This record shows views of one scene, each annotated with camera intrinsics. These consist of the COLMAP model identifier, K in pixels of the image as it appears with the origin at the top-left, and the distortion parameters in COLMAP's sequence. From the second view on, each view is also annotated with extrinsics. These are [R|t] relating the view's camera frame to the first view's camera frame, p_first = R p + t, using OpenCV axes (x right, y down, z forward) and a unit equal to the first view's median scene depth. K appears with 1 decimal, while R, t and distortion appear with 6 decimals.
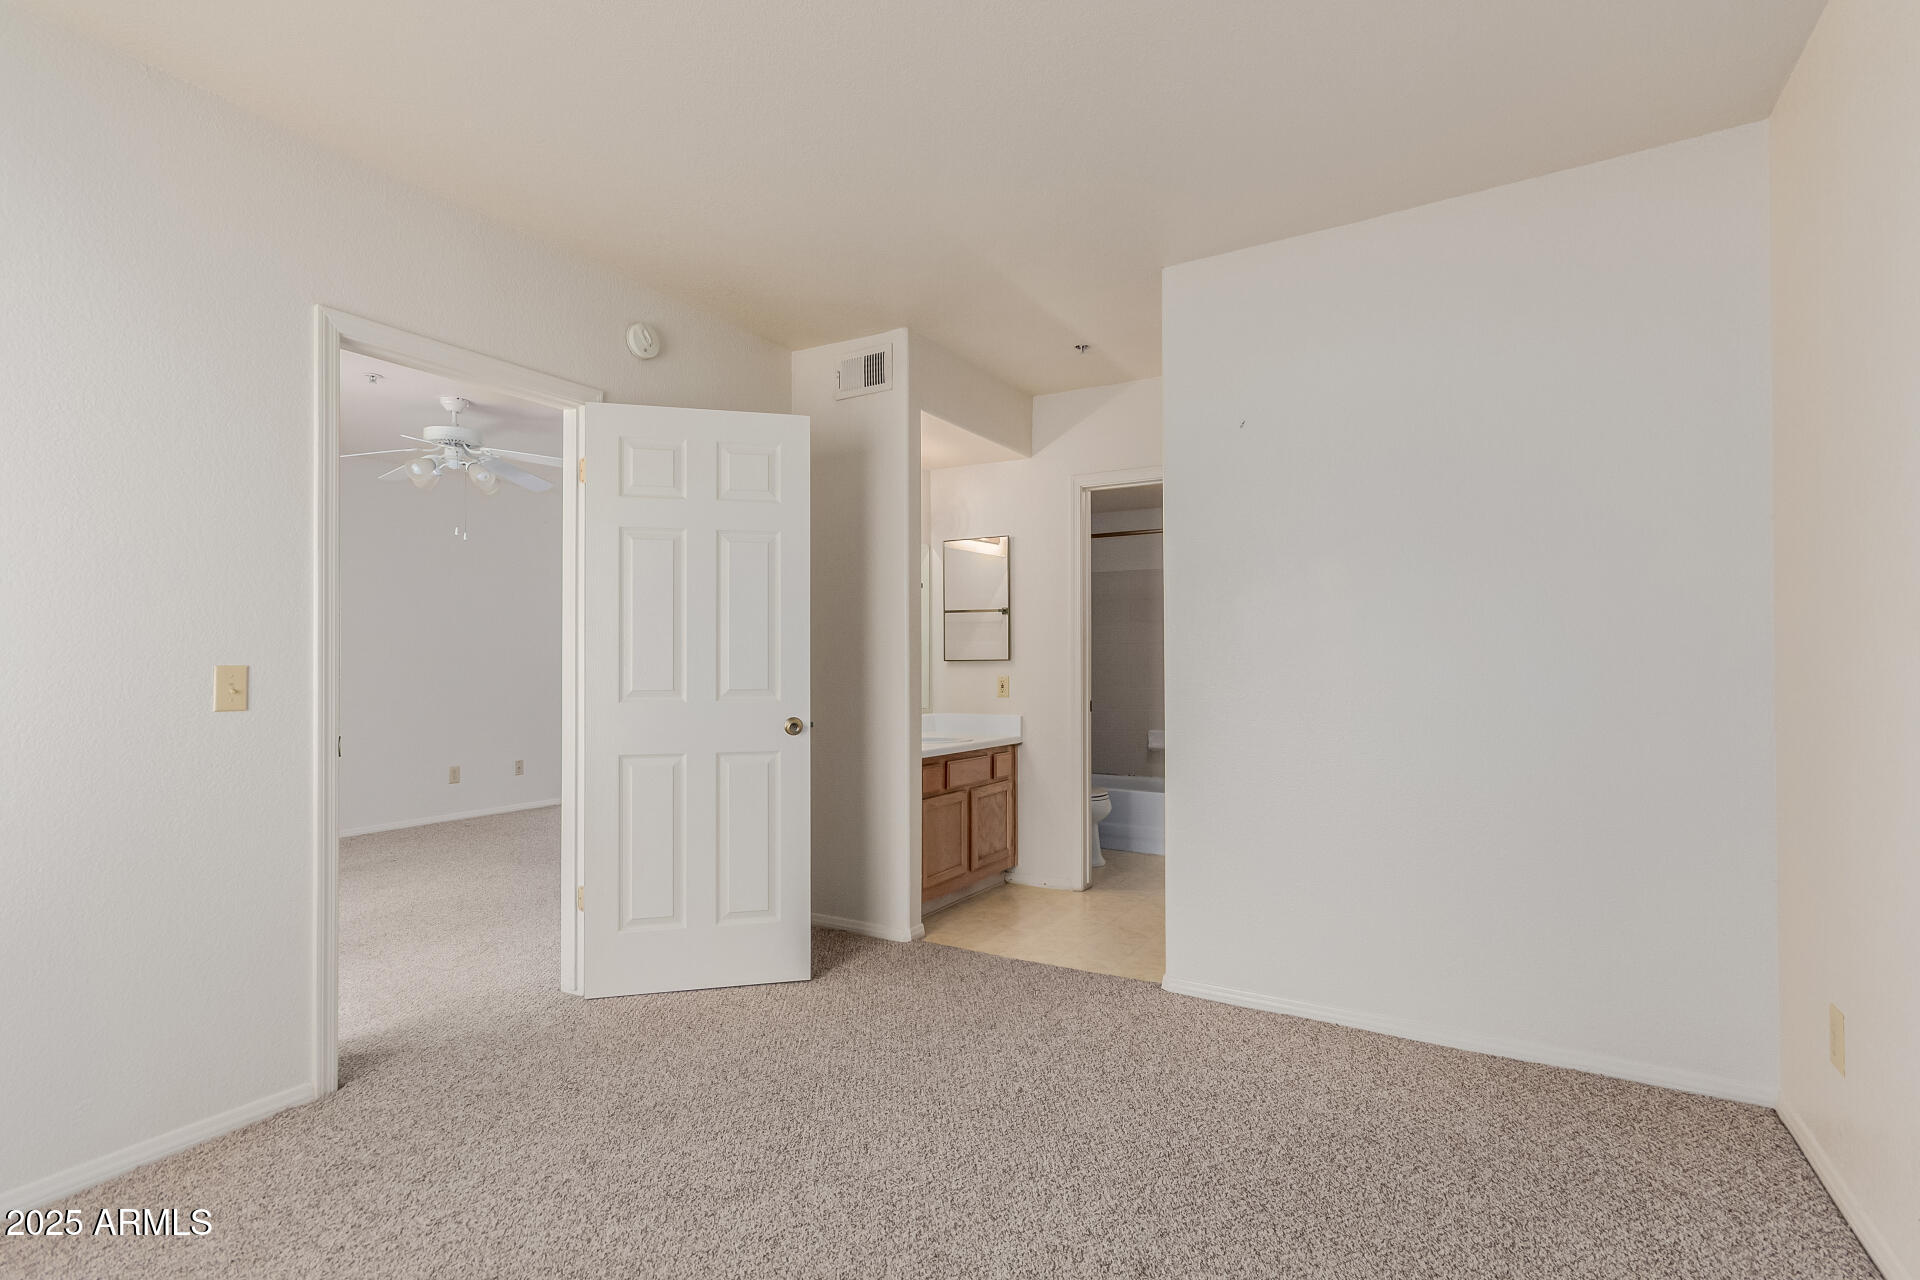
lens RADIAL K [[914.8, 0, 954.2], [0, 914.8, 642.6], [0, 0, 1]] dist [0.003104, 0.001379]
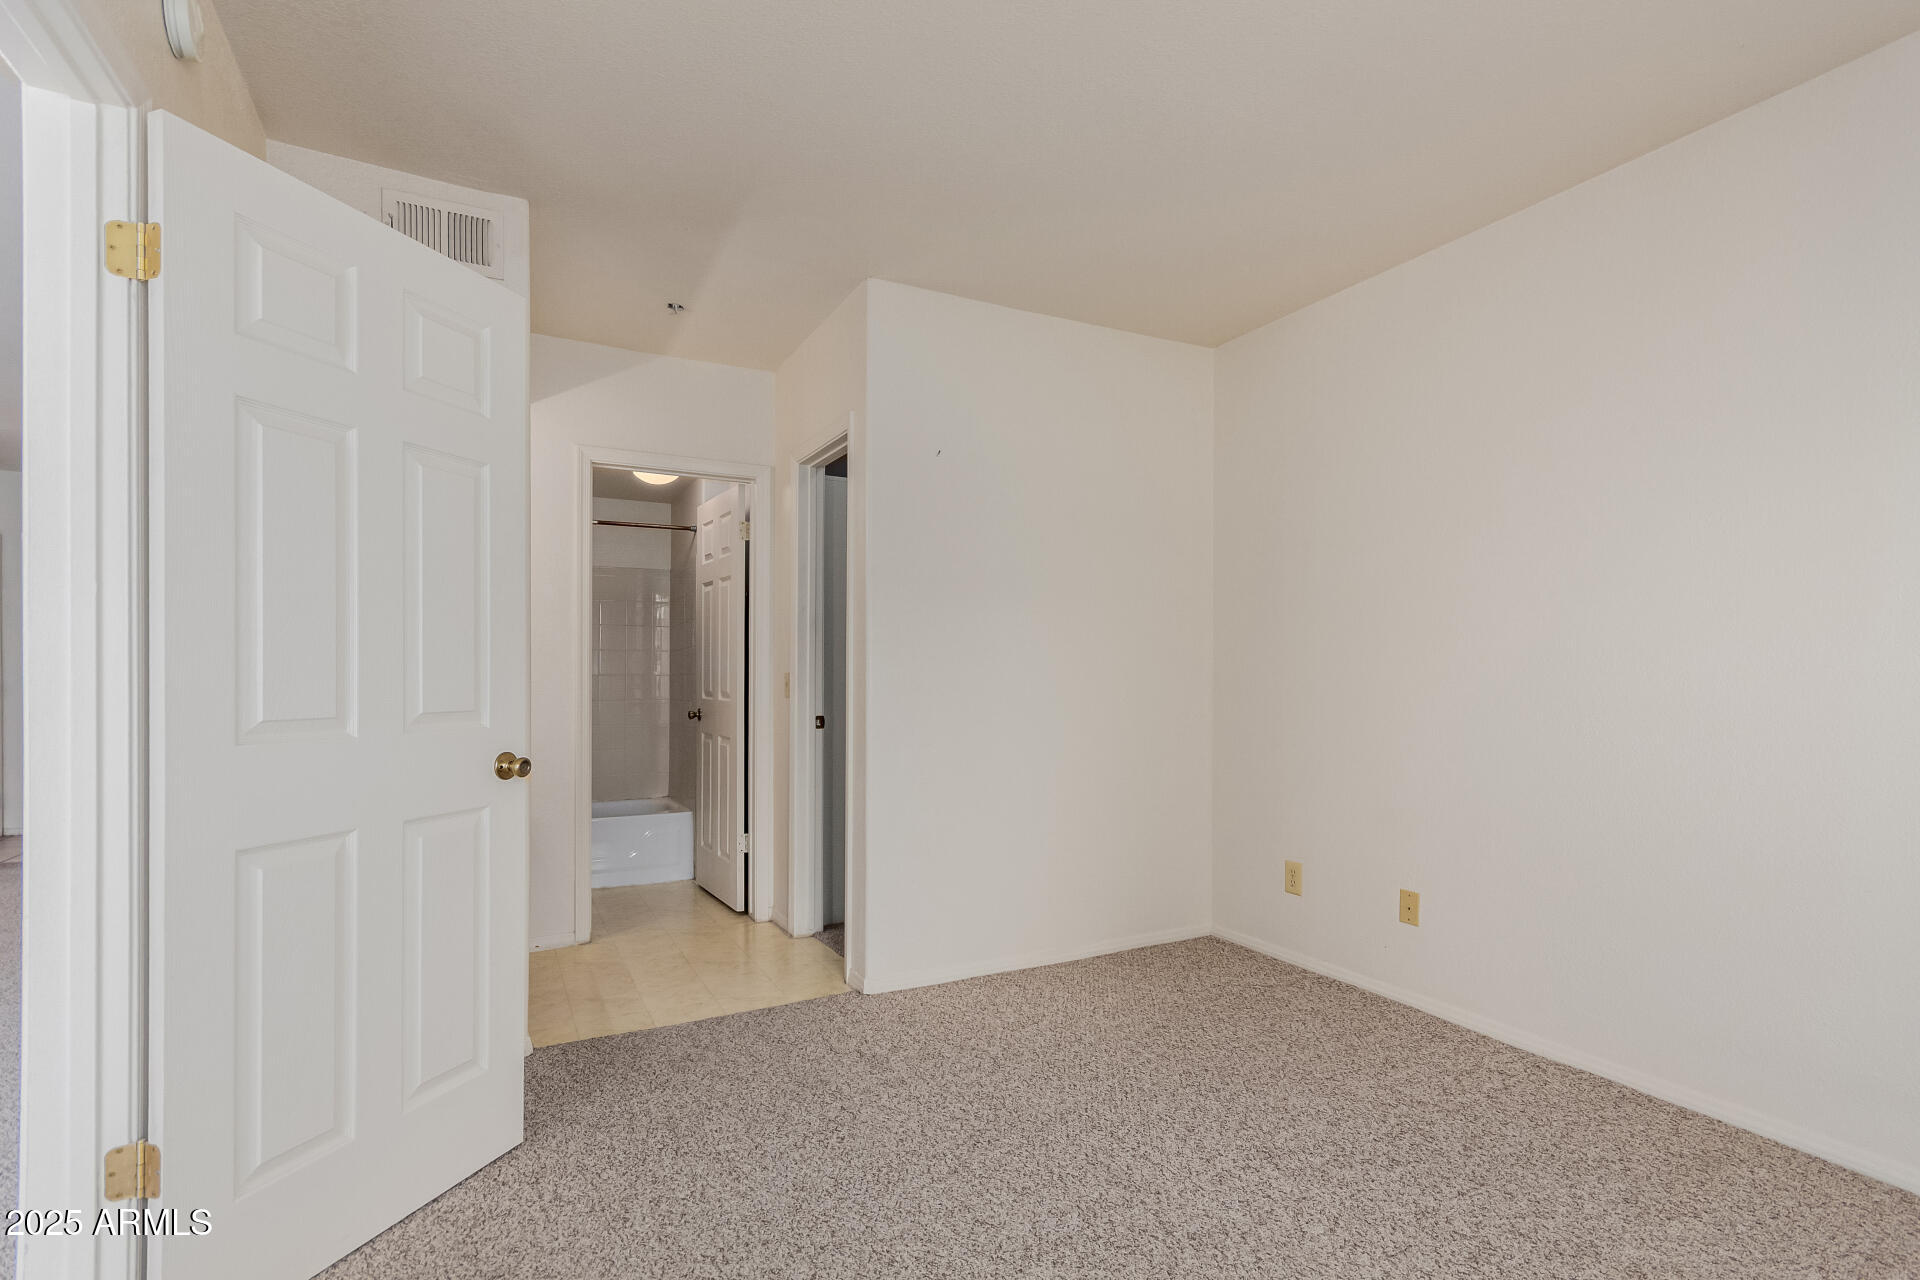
lens RADIAL K [[914.8, 0, 968.5], [0, 914.8, 680.6], [0, 0, 1]] dist [0.003104, 0.001379]
pose [[0.517814, -0.005261, 0.855477, -0.653282], [-0.015795, 0.999752, 0.015709, 0.017247], [-0.855347, -0.021647, 0.517603, 0.441209]]
